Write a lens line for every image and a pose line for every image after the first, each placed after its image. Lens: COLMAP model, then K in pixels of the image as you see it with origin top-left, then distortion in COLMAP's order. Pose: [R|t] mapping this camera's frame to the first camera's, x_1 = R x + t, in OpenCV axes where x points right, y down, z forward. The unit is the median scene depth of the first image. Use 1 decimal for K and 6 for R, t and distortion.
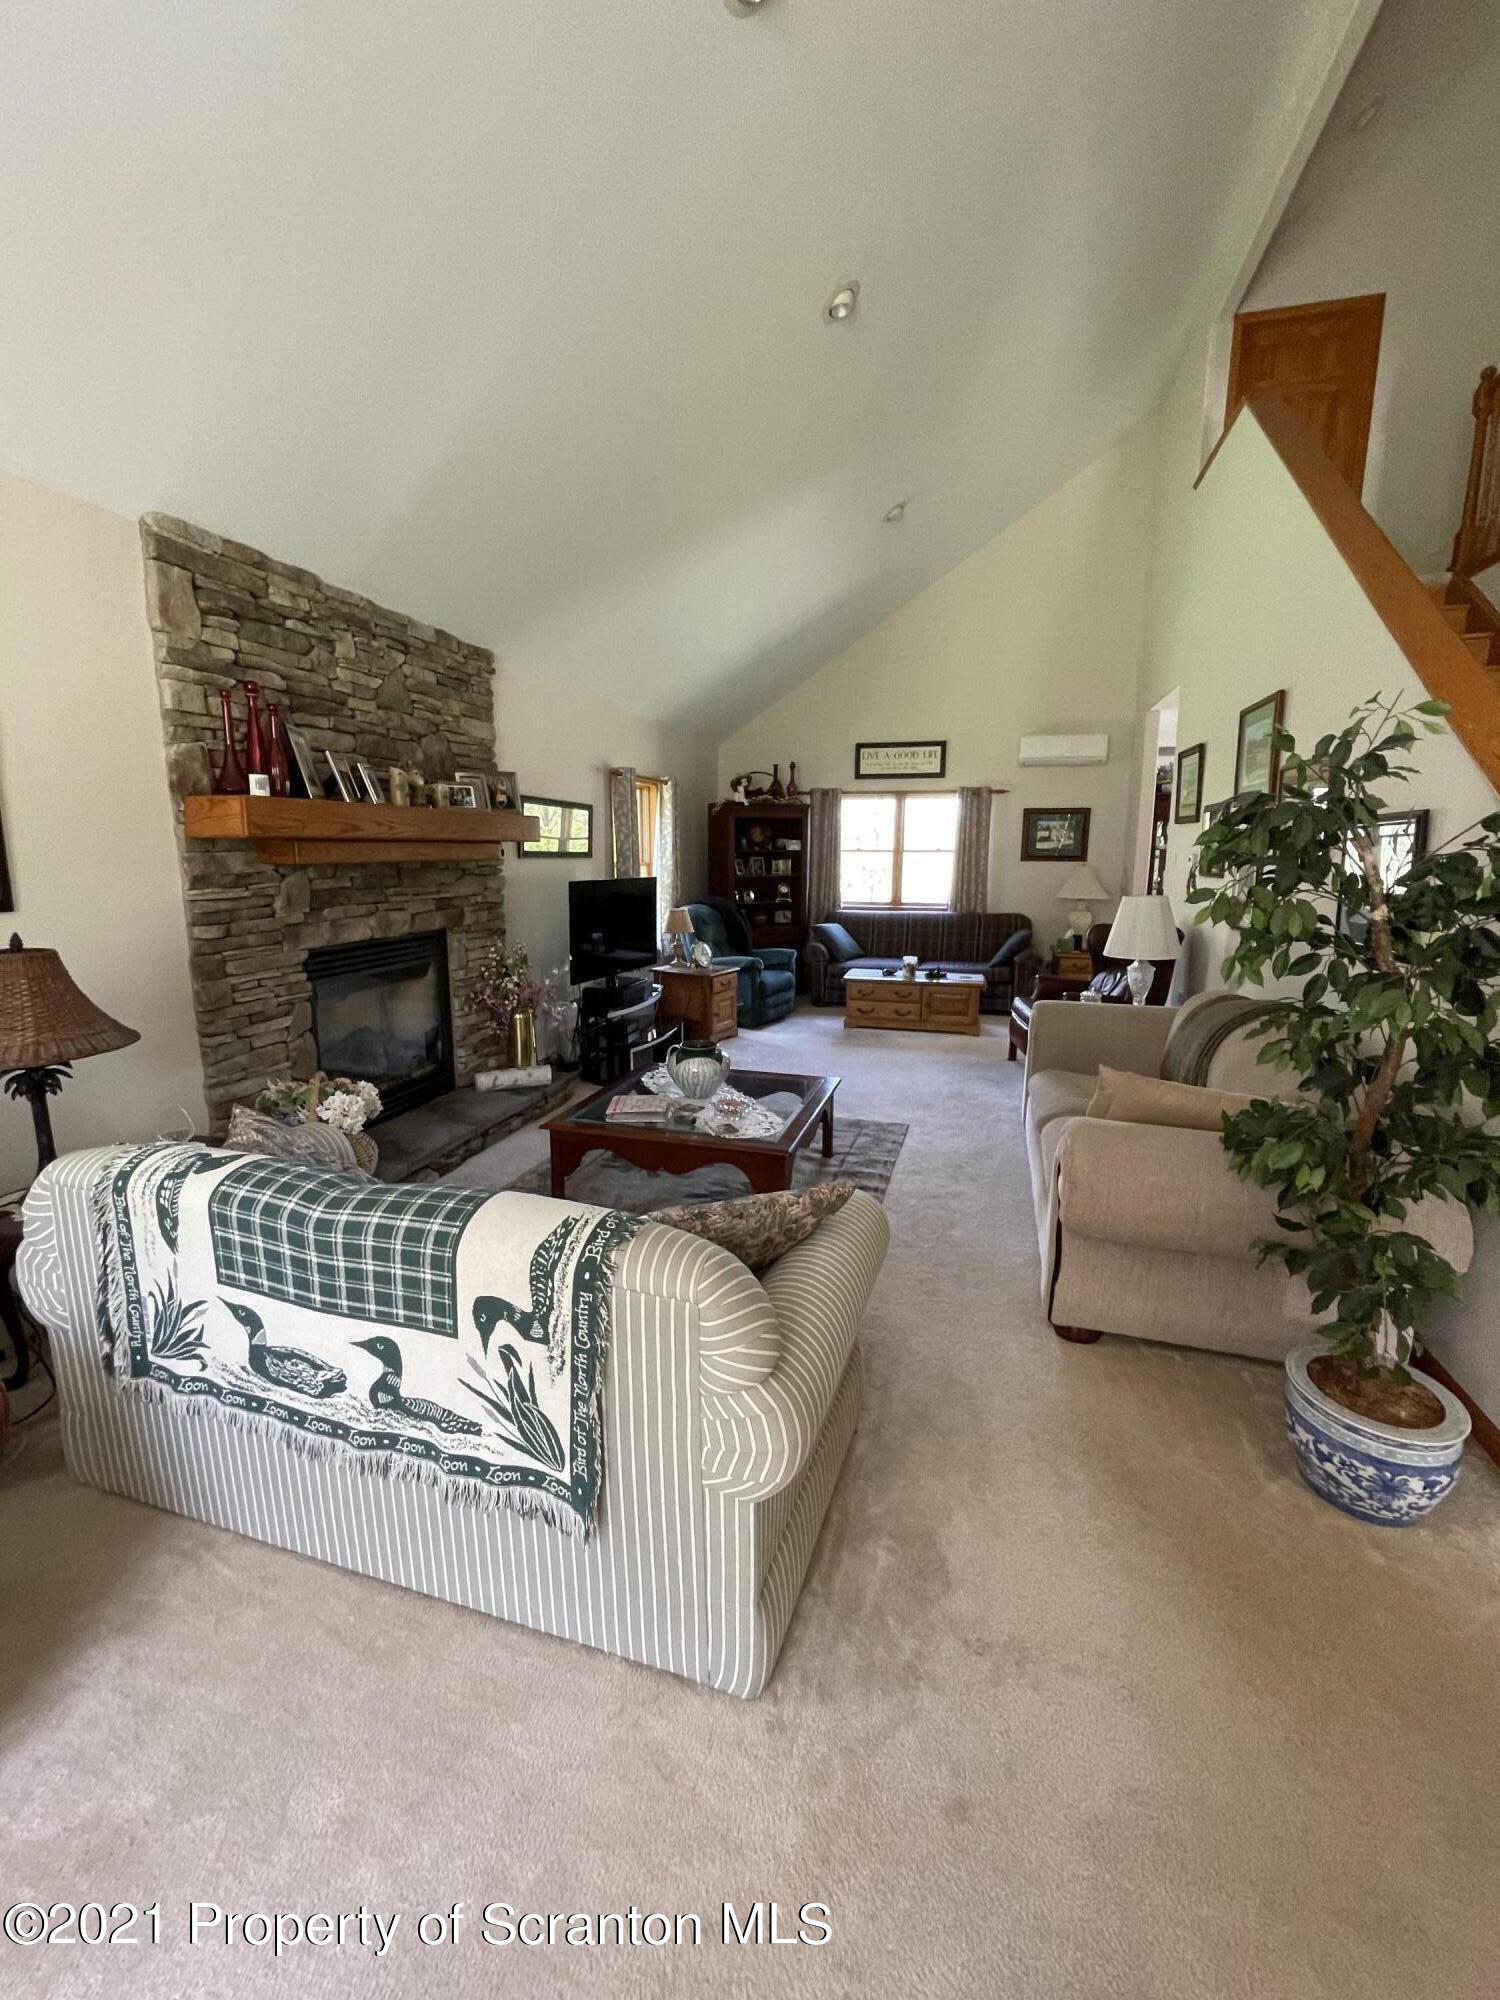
lens RADIAL K [[821.5, 0, 752.9], [0, 821.5, 979.6], [0, 0, 1]] dist [0.000502, 0.000072]
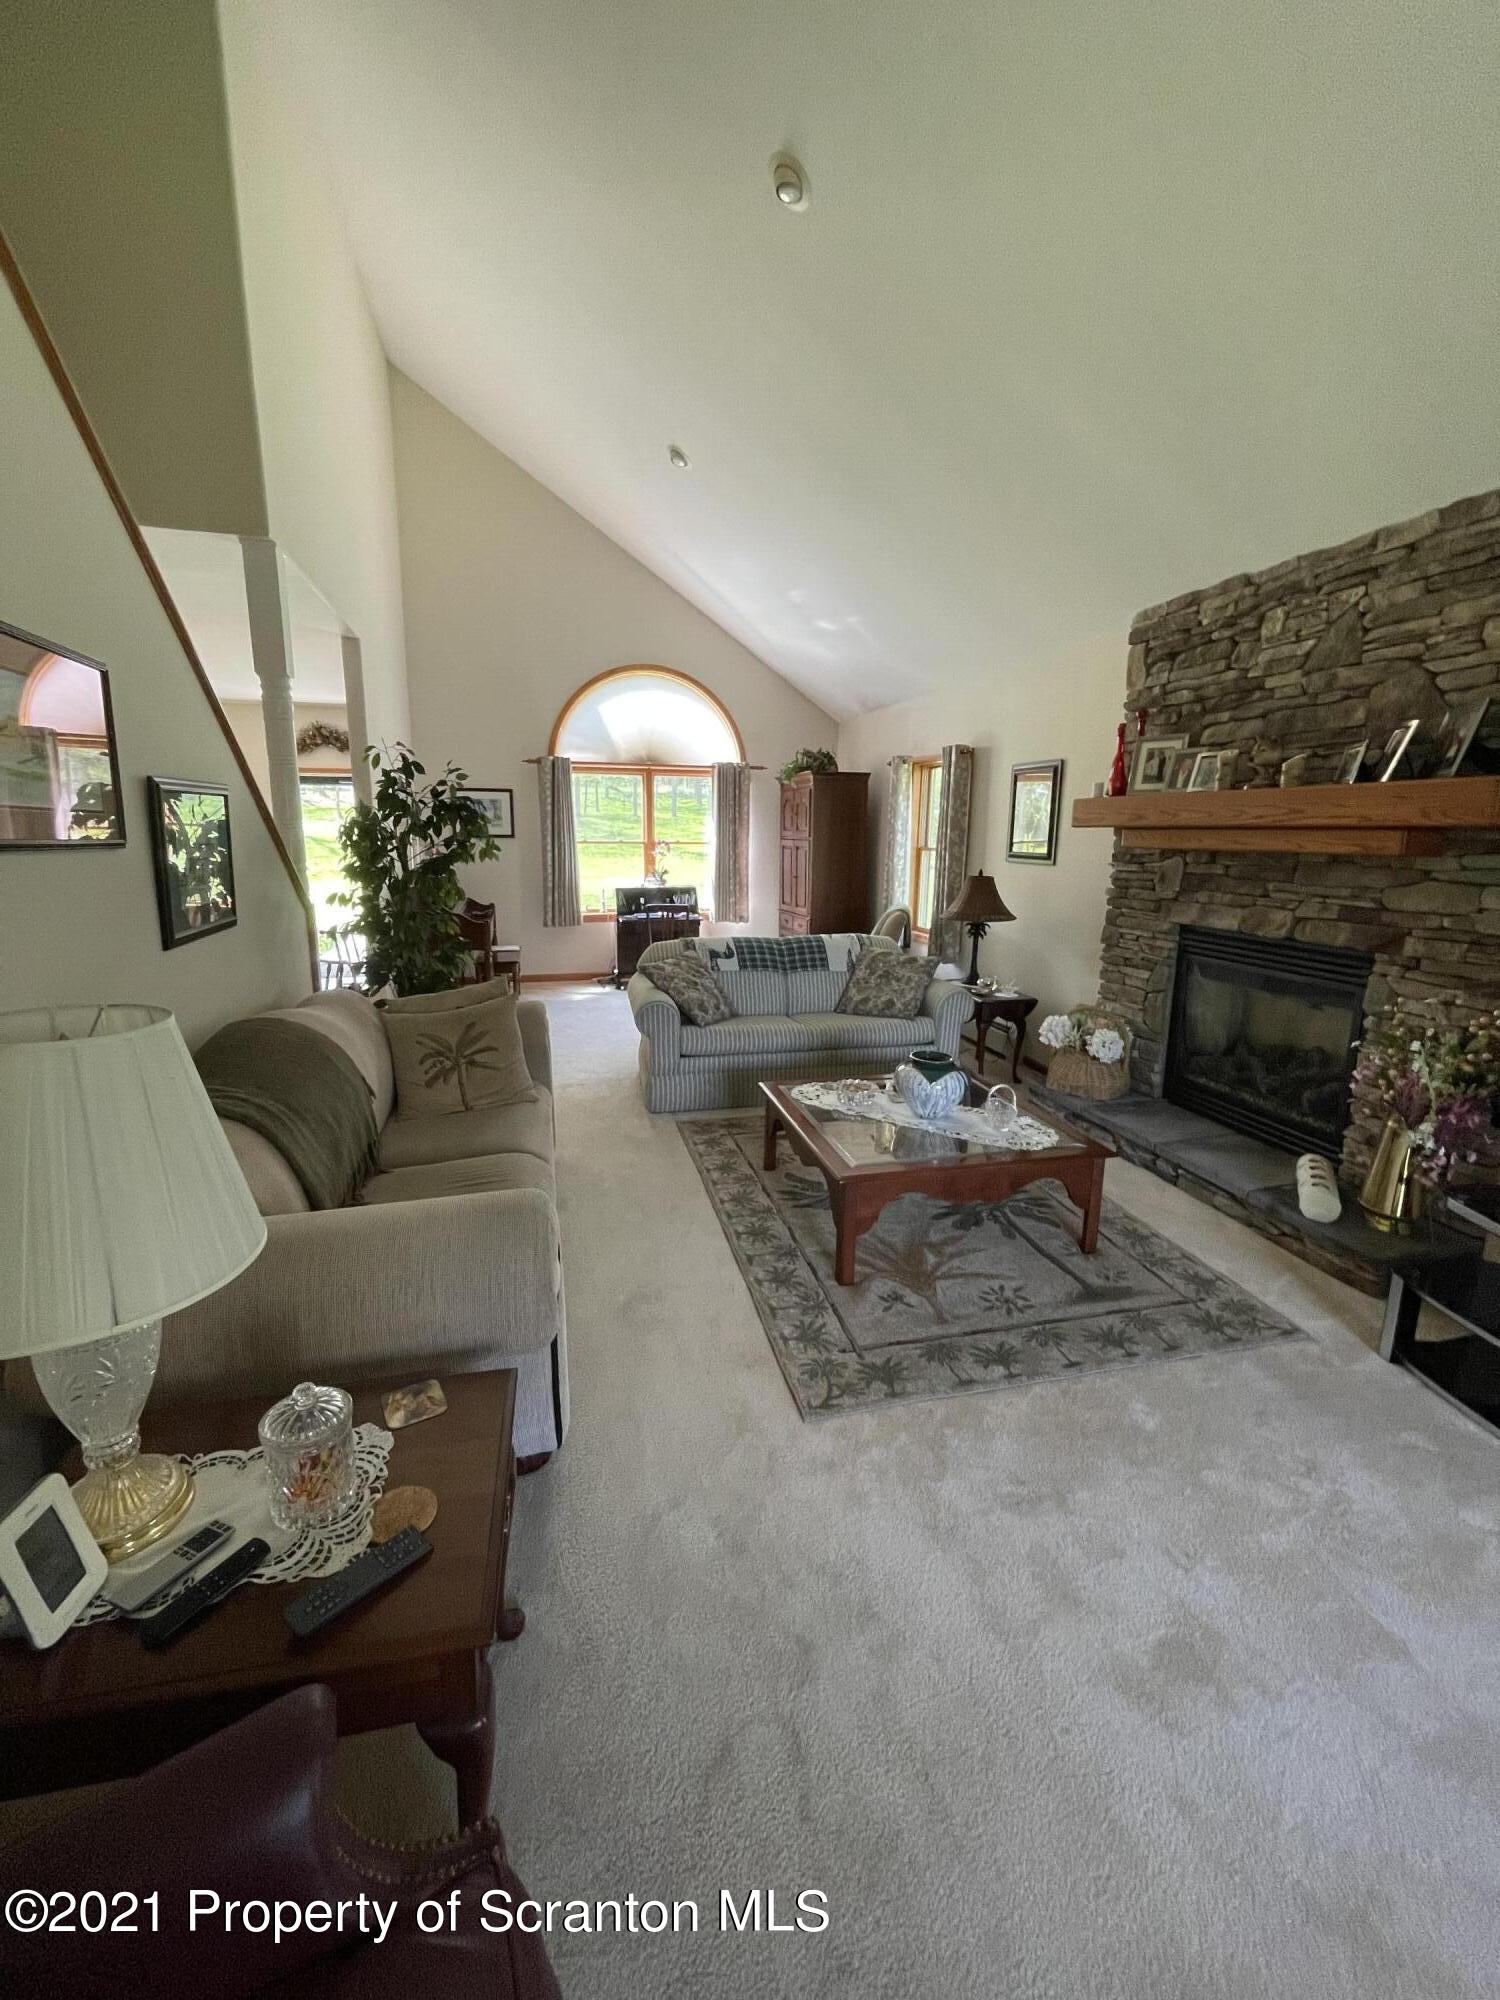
lens RADIAL K [[821.5, 0, 752.9], [0, 821.5, 979.6], [0, 0, 1]] dist [0.000502, 0.000072]
pose [[-0.863730, 0.076872, -0.498058, 0.541819], [-0.093680, 0.946581, 0.308558, -0.256954], [0.495172, 0.313169, -0.810389, 1.629190]]
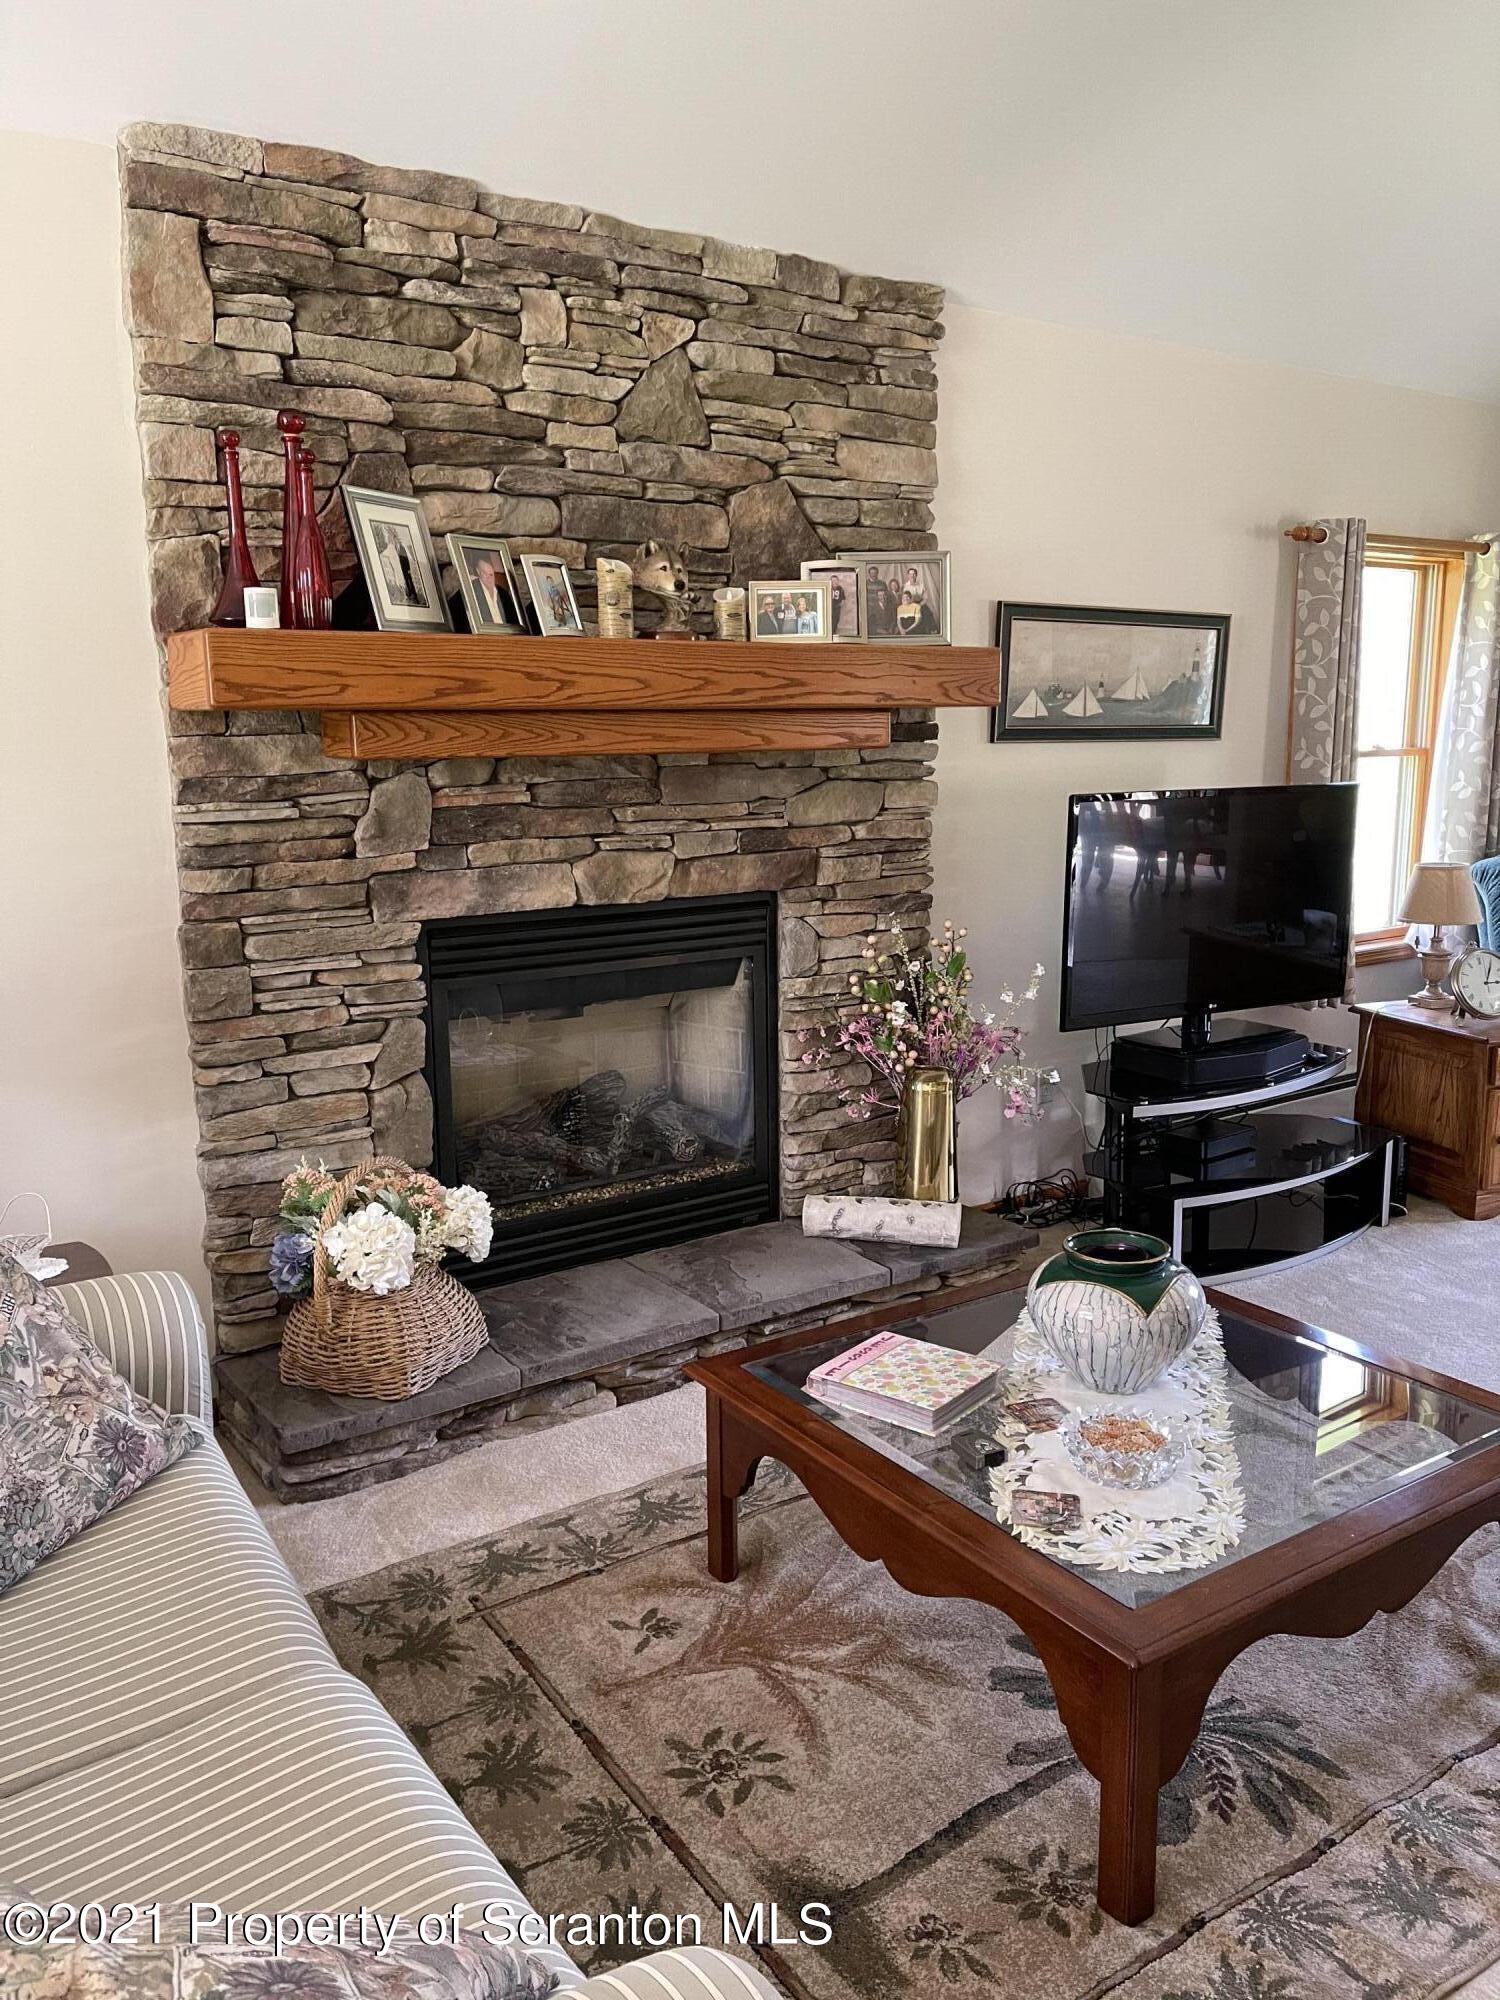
lens RADIAL K [[1519.6, 0, 750.0], [0, 1519.6, 1000.0], [0, 0, 1]] dist [0.089983, -0.125008]
pose [[0.766783, 0.100273, -0.634026, 0.240120], [-0.086918, 0.994846, 0.052220, -0.054162], [0.635995, 0.015067, 0.771546, 0.367968]]
